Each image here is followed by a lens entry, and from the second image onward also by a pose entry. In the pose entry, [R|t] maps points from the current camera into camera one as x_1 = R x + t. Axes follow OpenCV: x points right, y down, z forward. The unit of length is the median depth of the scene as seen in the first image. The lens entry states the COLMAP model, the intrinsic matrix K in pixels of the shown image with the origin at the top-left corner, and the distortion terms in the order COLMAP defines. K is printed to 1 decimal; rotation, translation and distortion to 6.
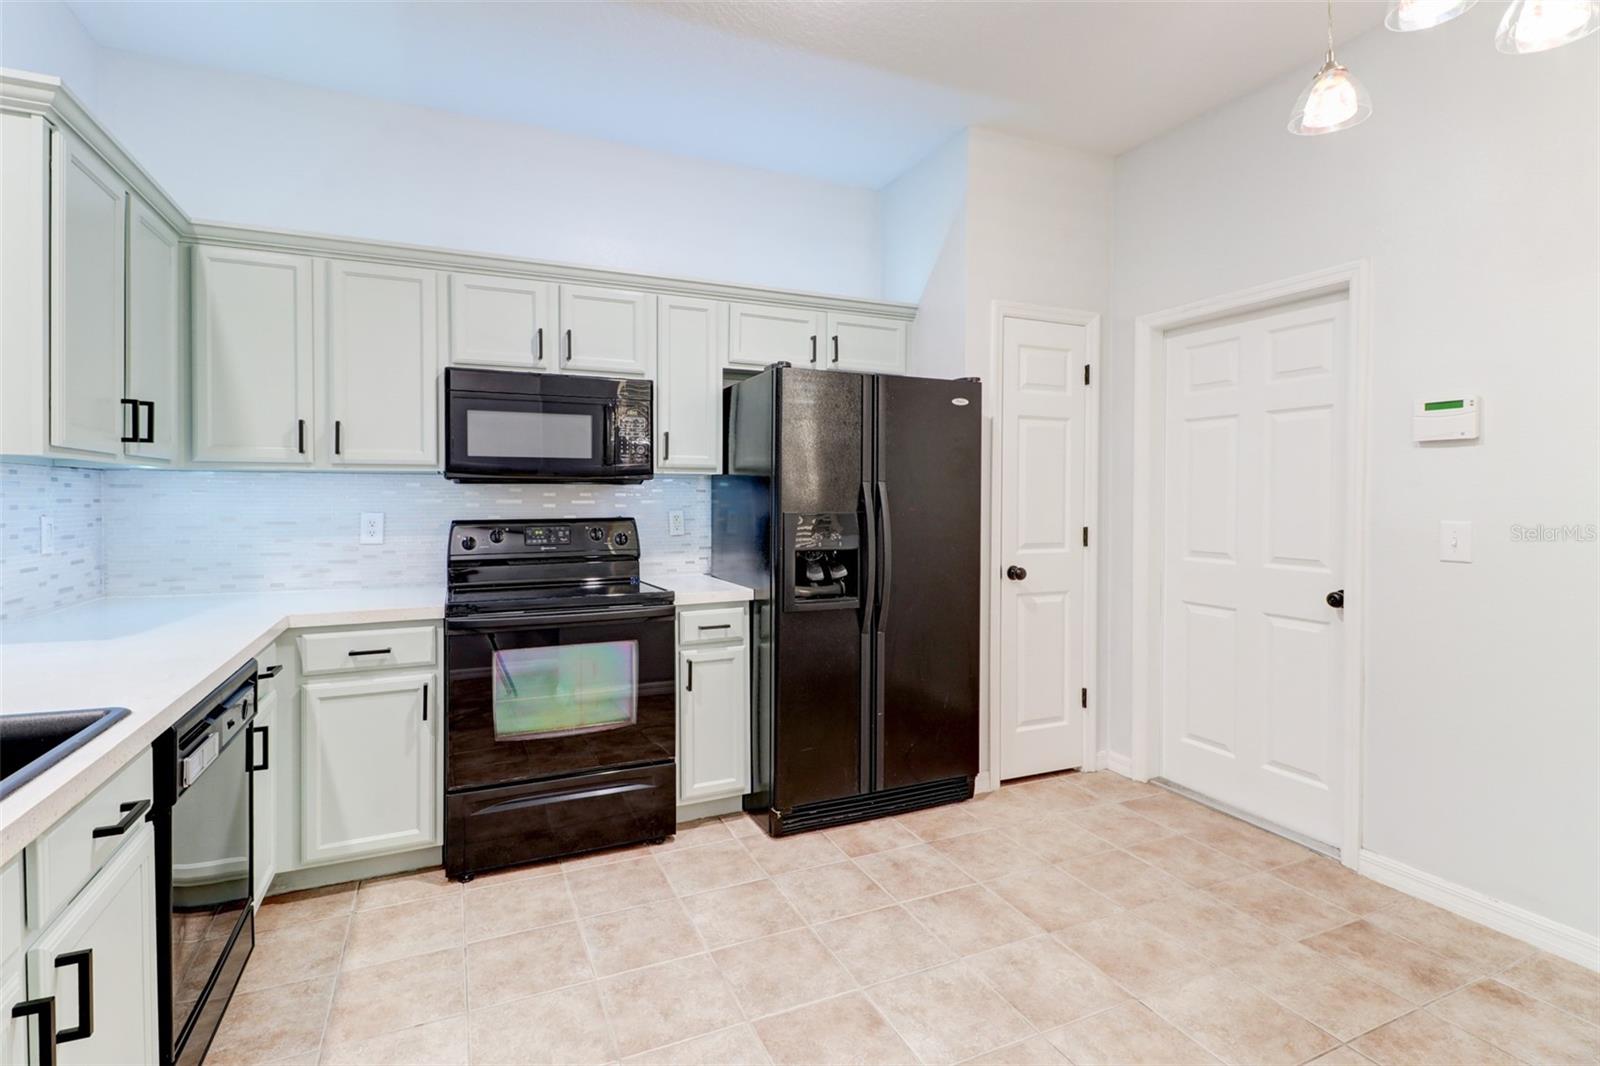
lens RADIAL K [[754.3, 0, 784.2], [0, 754.3, 507.3], [0, 0, 1]] dist [0.020286, -0.014477]
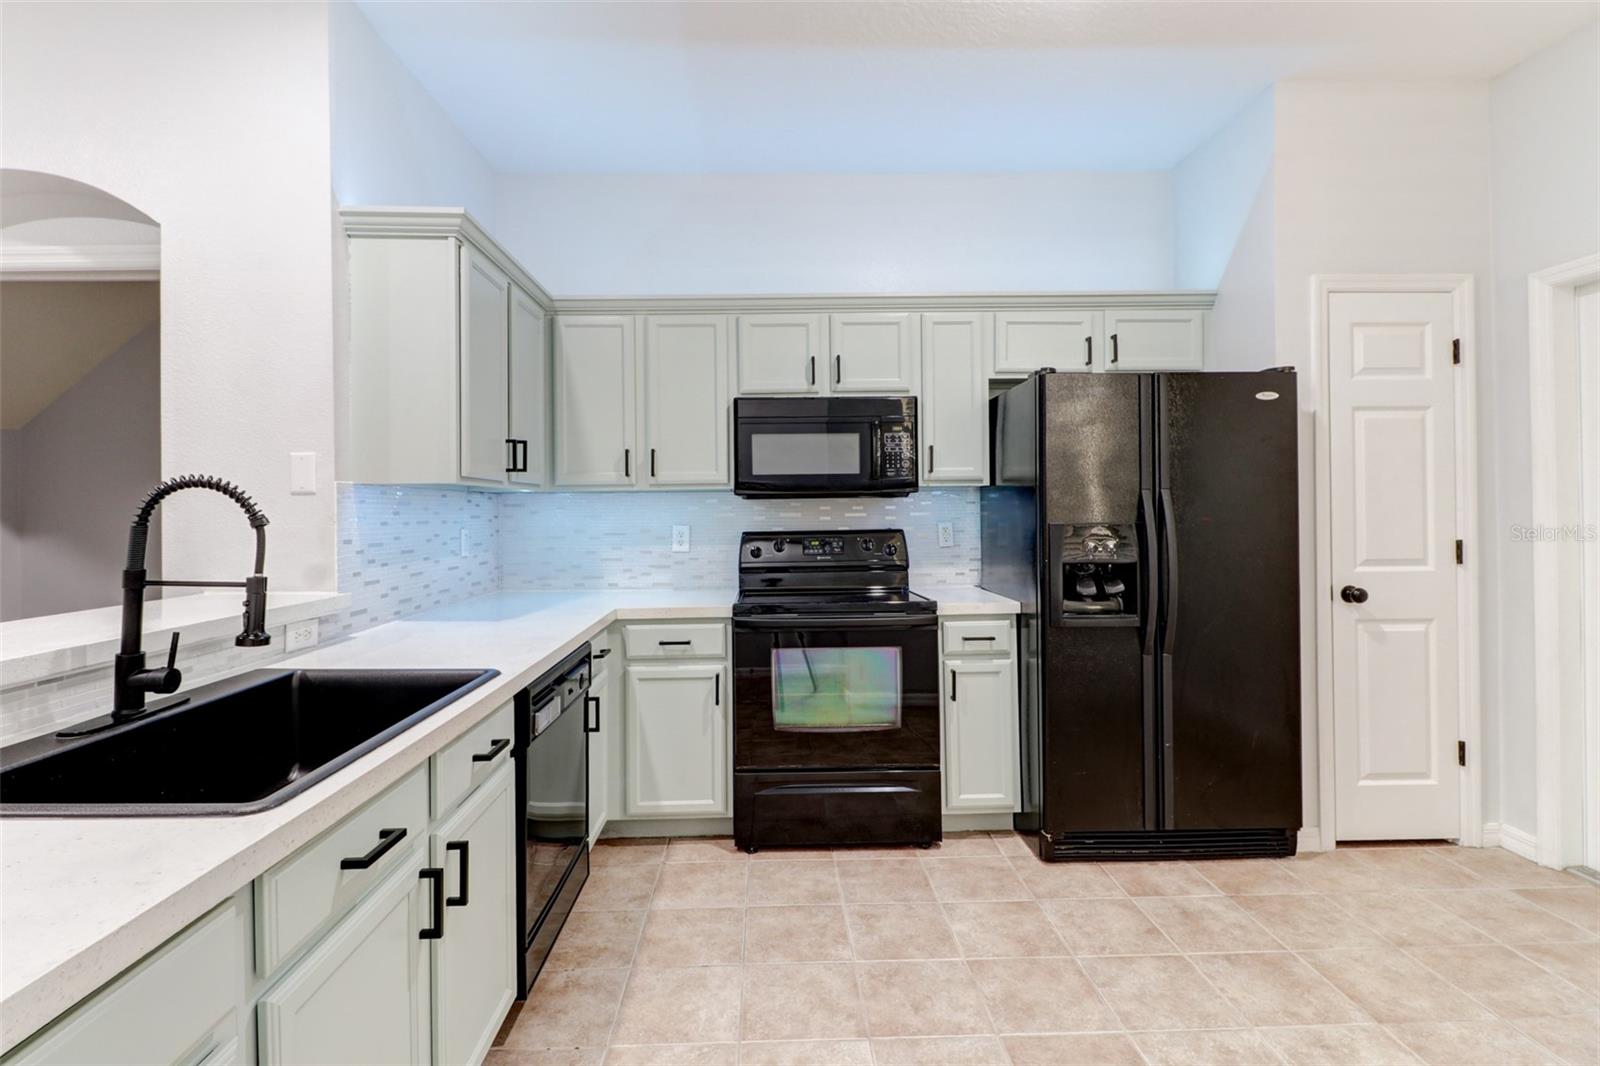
lens RADIAL K [[754.3, 0, 784.2], [0, 754.3, 507.3], [0, 0, 1]] dist [0.020286, -0.014477]
pose [[0.925312, -0.013298, -0.378973, 0.054326], [0.006704, 0.999802, -0.018714, 0.002372], [0.379147, 0.014775, 0.925218, -0.024905]]
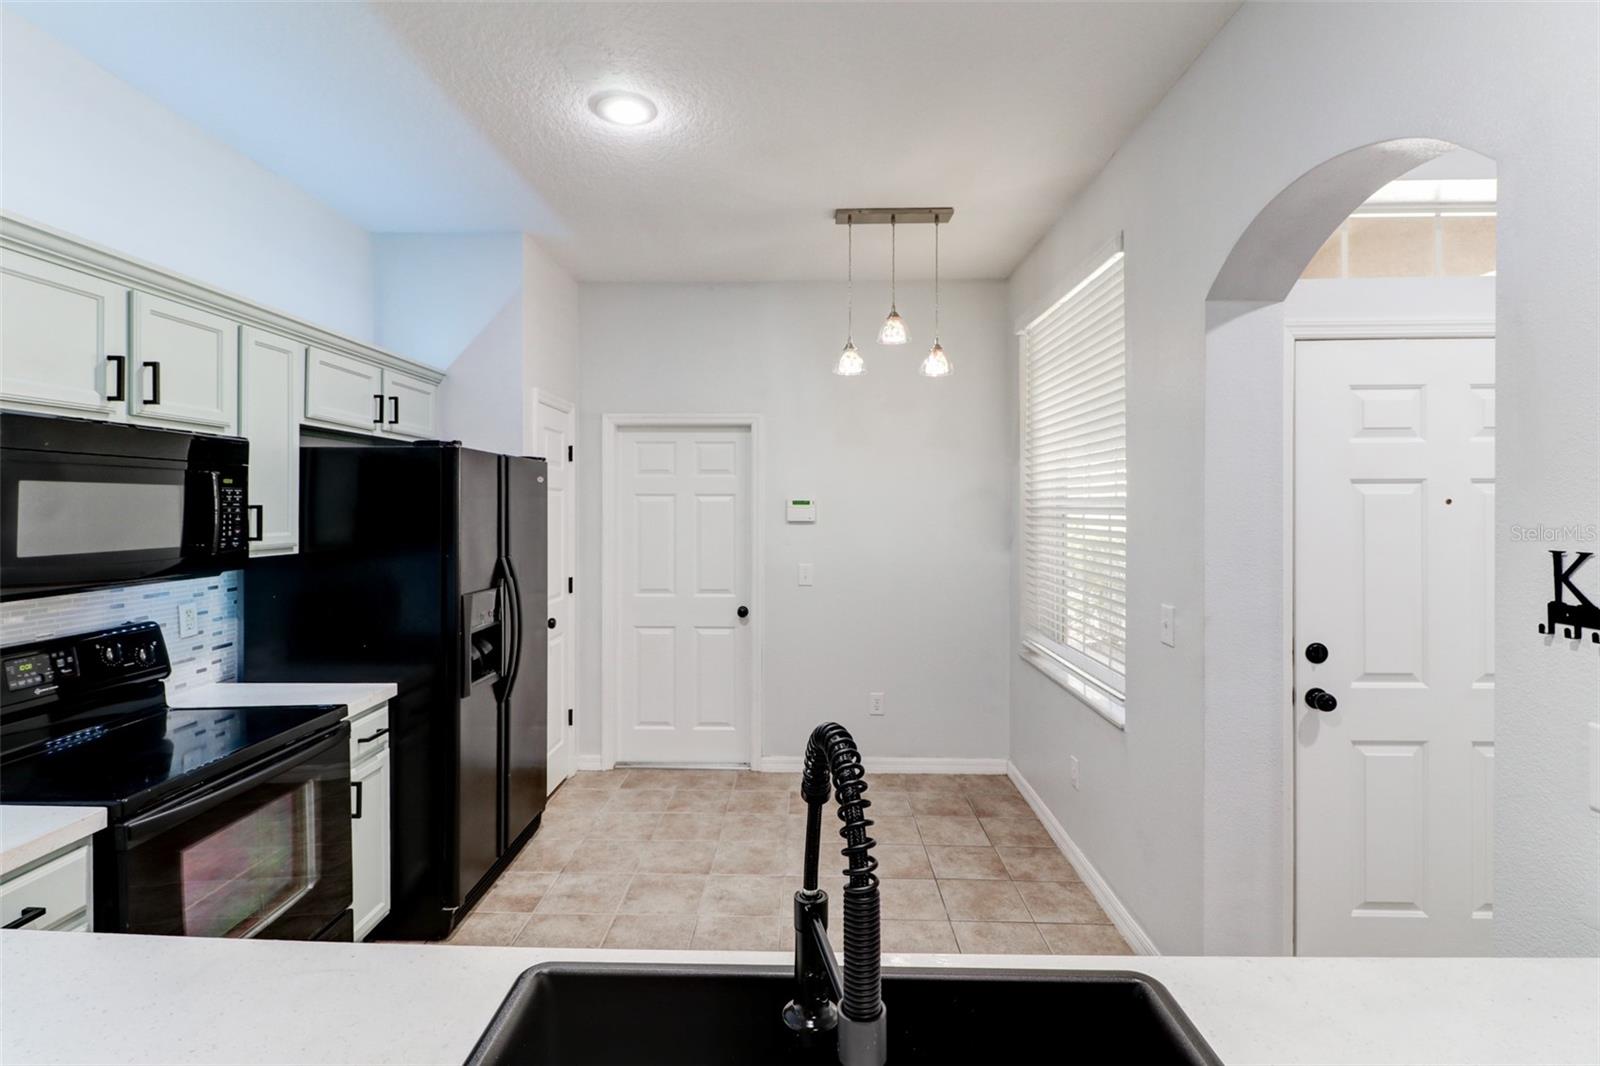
lens RADIAL K [[754.3, 0, 784.2], [0, 754.3, 507.3], [0, 0, 1]] dist [0.020286, -0.014477]
pose [[0.427888, -0.001875, 0.903830, -0.731613], [0.013048, 0.999906, -0.004103, -0.101594], [-0.903737, 0.013548, 0.427873, 0.210726]]
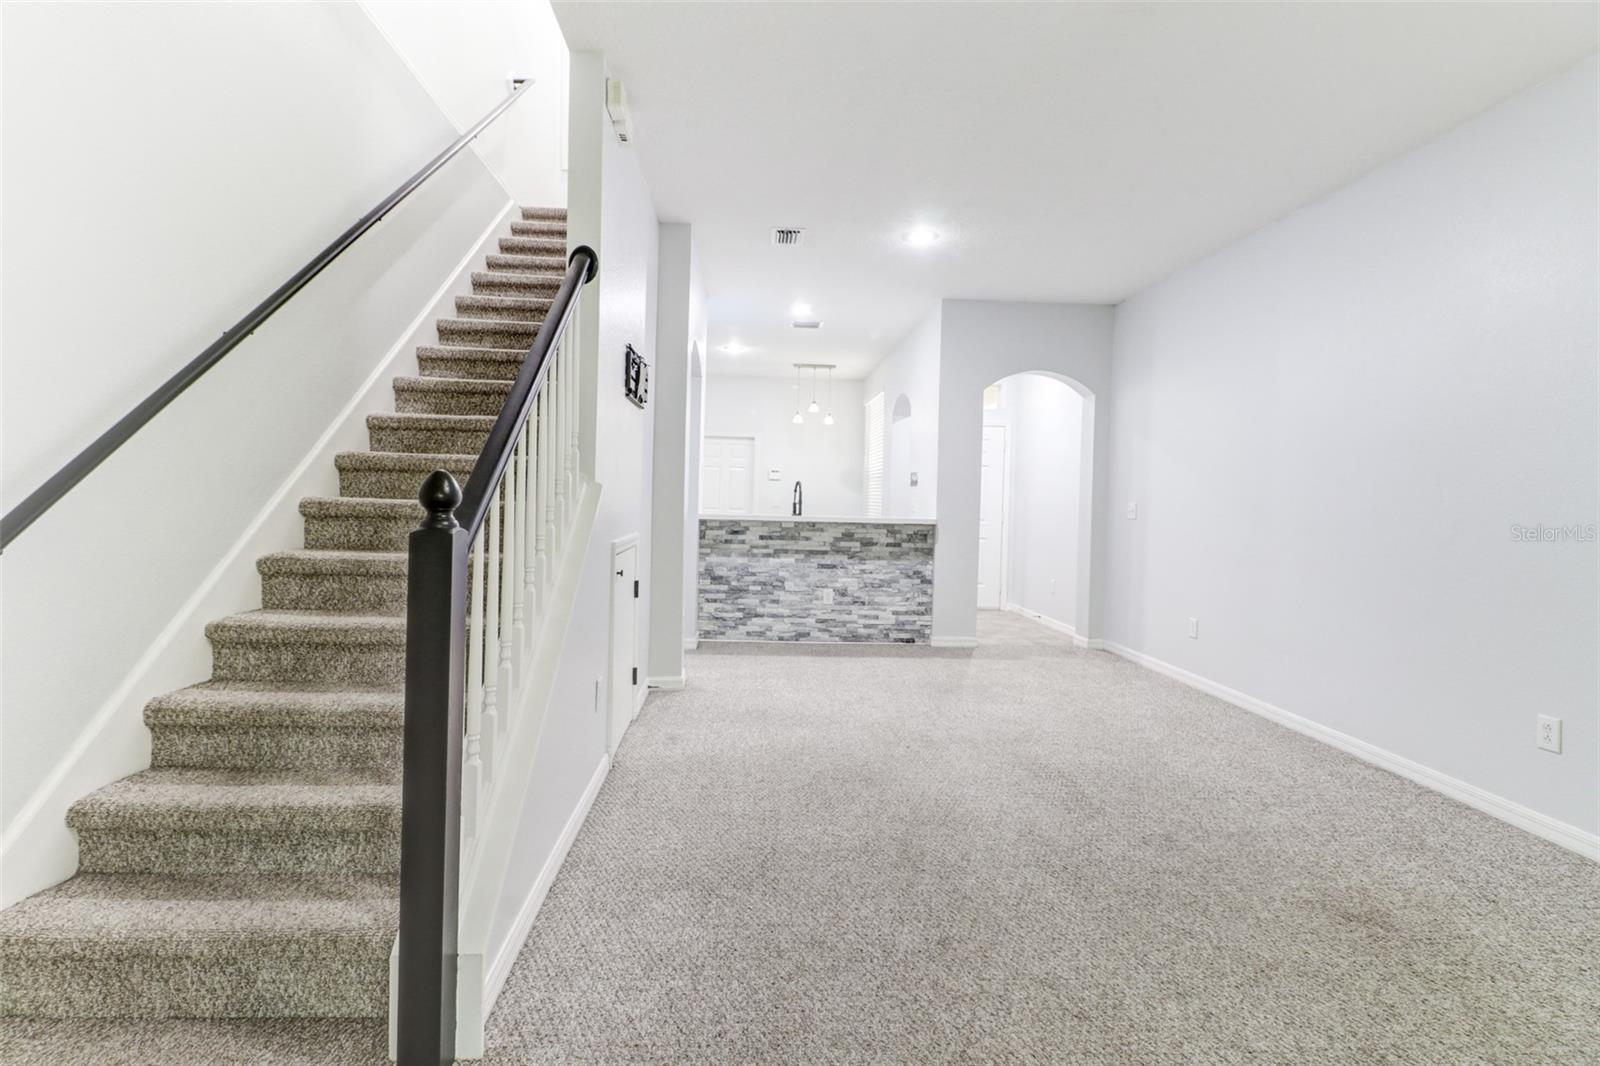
lens RADIAL K [[754.3, 0, 784.2], [0, 754.3, 507.3], [0, 0, 1]] dist [0.020286, -0.014477]
pose [[0.352493, -0.003501, 0.935808, -2.836459], [-0.012287, 0.999889, 0.008369, 0.033677], [-0.935734, -0.014448, 0.352411, -0.530881]]
